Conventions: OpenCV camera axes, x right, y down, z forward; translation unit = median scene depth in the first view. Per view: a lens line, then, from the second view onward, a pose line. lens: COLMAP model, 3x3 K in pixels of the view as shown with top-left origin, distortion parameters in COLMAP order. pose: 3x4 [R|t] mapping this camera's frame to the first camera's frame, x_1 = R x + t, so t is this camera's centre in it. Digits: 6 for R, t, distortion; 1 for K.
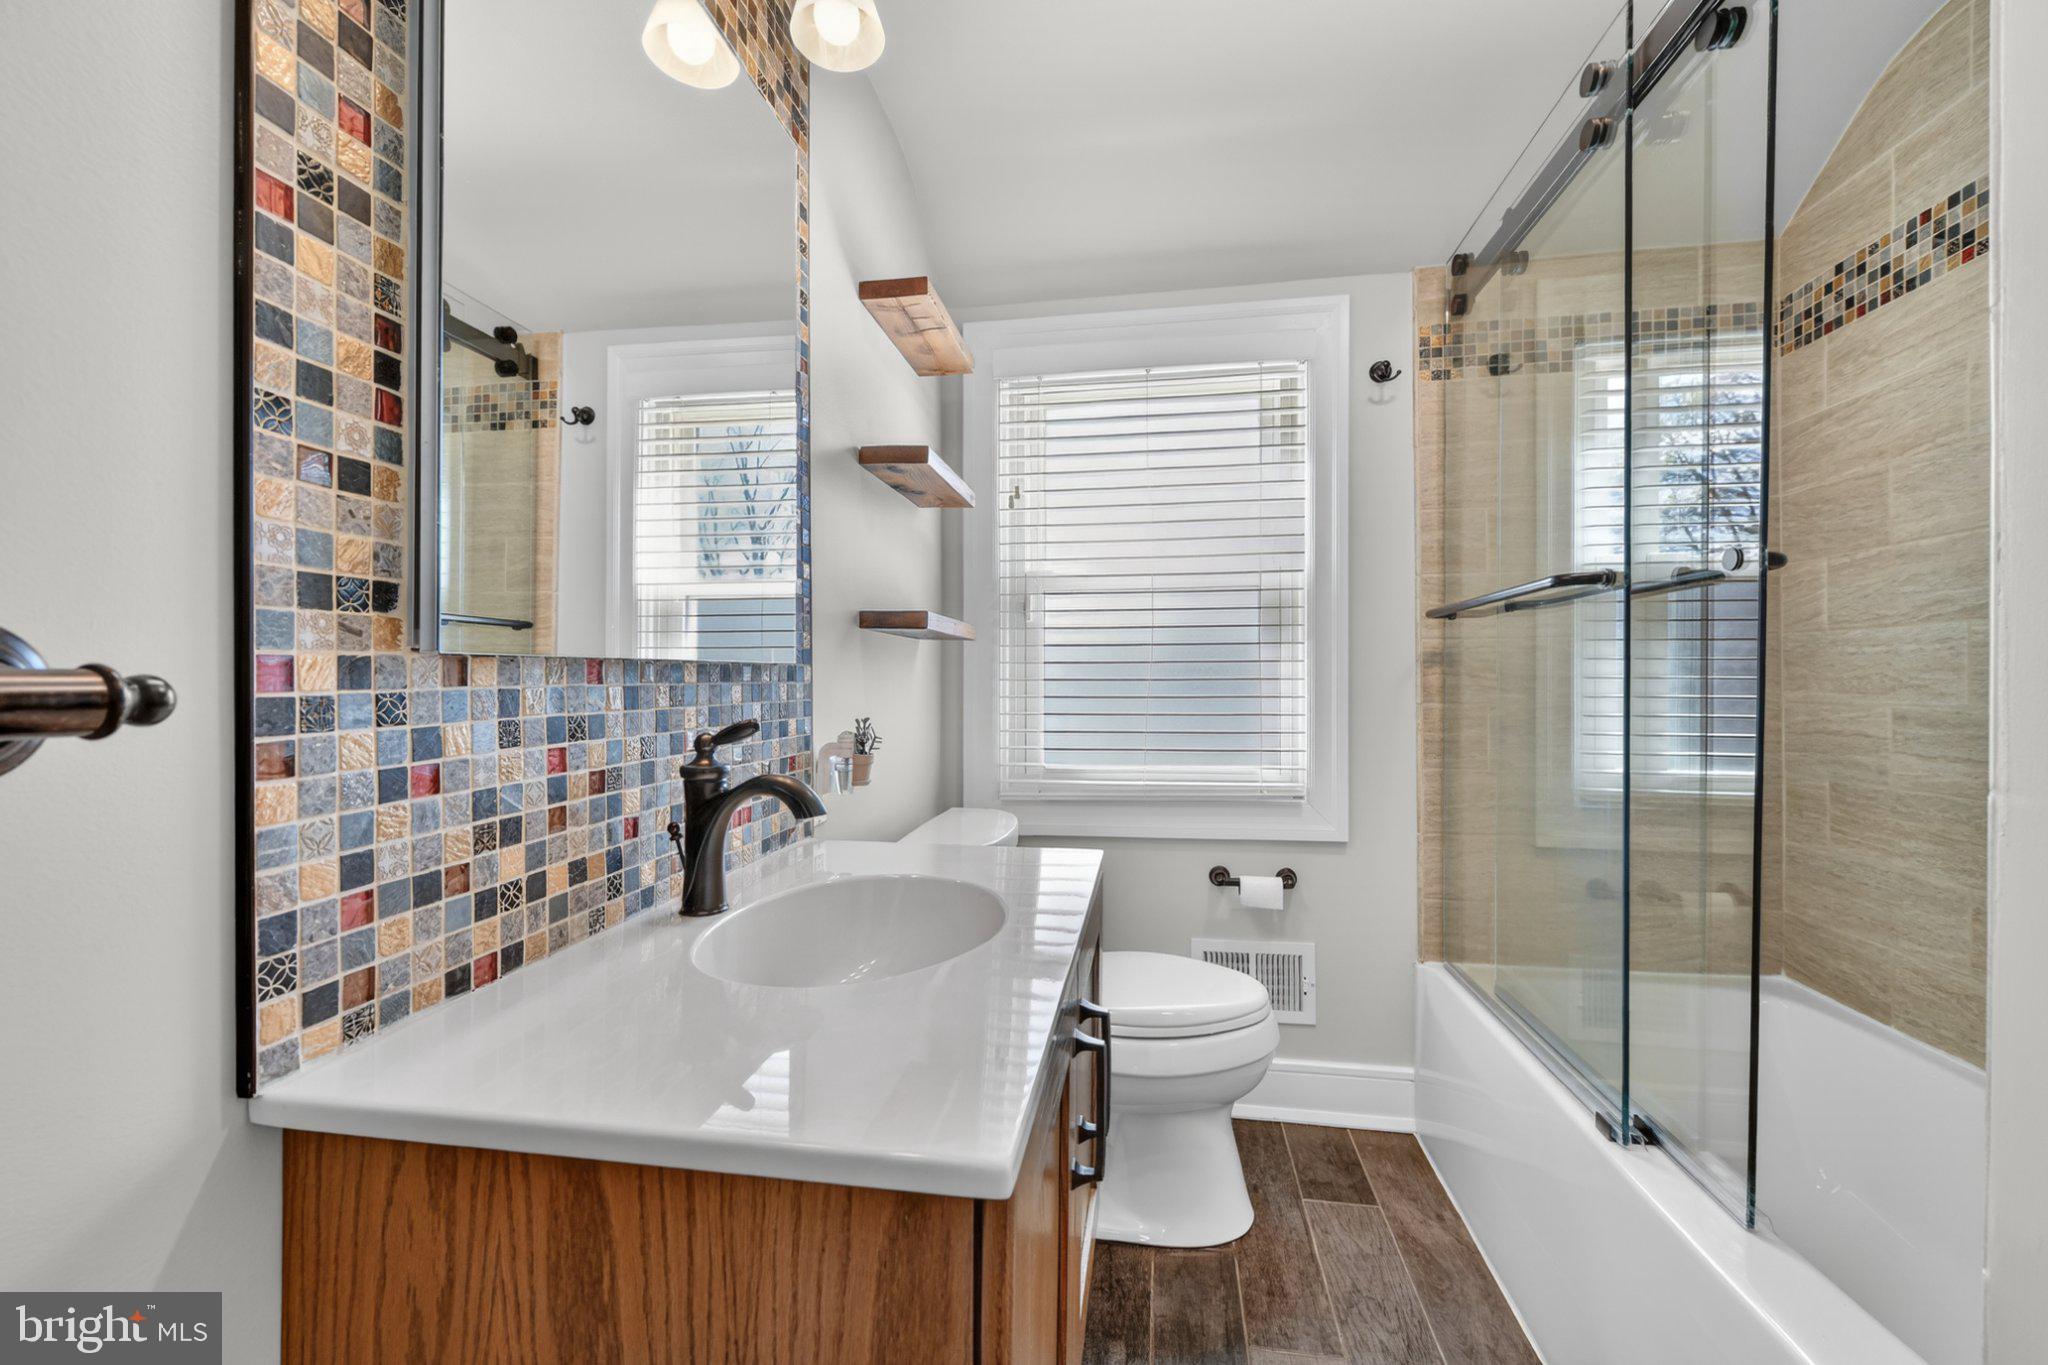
lens RADIAL K [[827.9, 0, 1023.0], [0, 827.9, 671.9], [0, 0, 1]] dist [-0.014687, -0.000138]
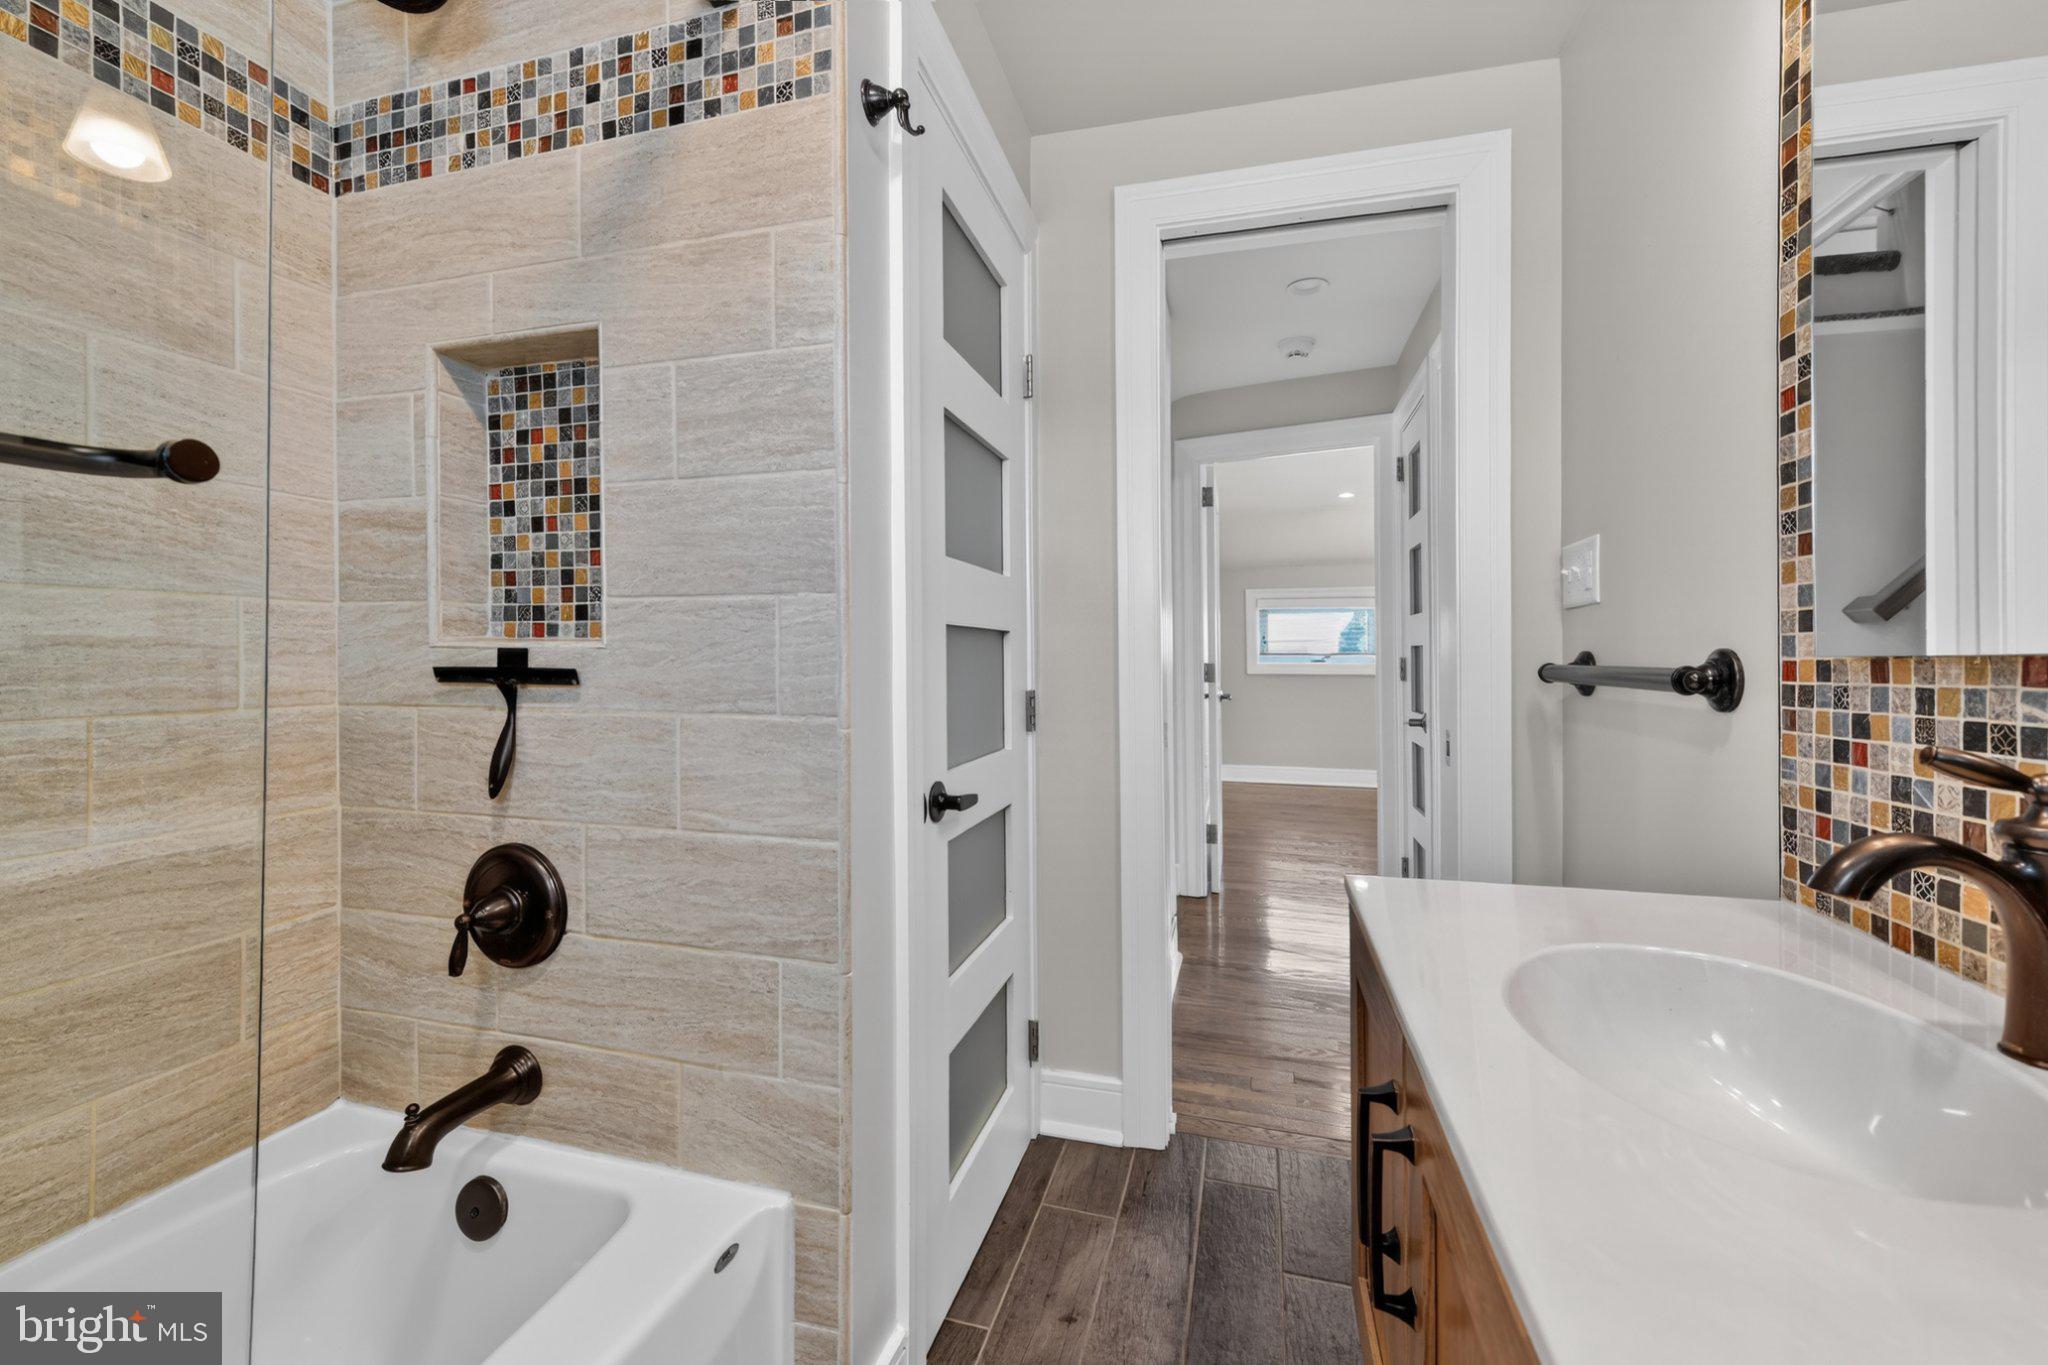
lens RADIAL K [[827.9, 0, 1023.0], [0, 827.9, 671.9], [0, 0, 1]] dist [-0.014687, -0.000138]
pose [[-0.994860, -0.002467, 0.101229, 0.435539], [-0.001823, 0.999977, 0.006462, -0.004086], [-0.101243, 0.006245, -0.994842, 2.282008]]
